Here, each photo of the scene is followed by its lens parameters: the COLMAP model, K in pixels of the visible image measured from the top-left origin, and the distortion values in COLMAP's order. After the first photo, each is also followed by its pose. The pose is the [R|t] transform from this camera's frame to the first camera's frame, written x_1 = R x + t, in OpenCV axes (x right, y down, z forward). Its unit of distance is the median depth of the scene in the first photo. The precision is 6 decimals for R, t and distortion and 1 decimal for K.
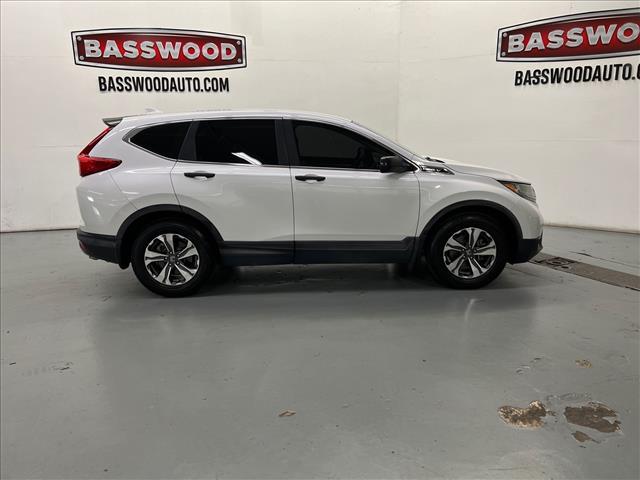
lens RADIAL K [[475.6, 0, 320.2], [0, 475.6, 251.8], [0, 0, 1]] dist [0.030611, -0.009448]
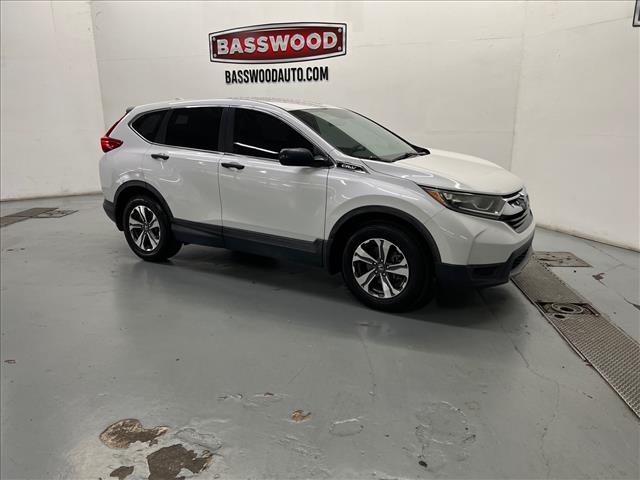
lens RADIAL K [[475.6, 0, 320.2], [0, 475.6, 251.8], [0, 0, 1]] dist [0.030611, -0.009448]
pose [[0.837988, 0.159368, -0.521898, 0.412391], [-0.147386, 0.986959, 0.064729, -0.040643], [0.525407, 0.022678, 0.850549, 0.144698]]
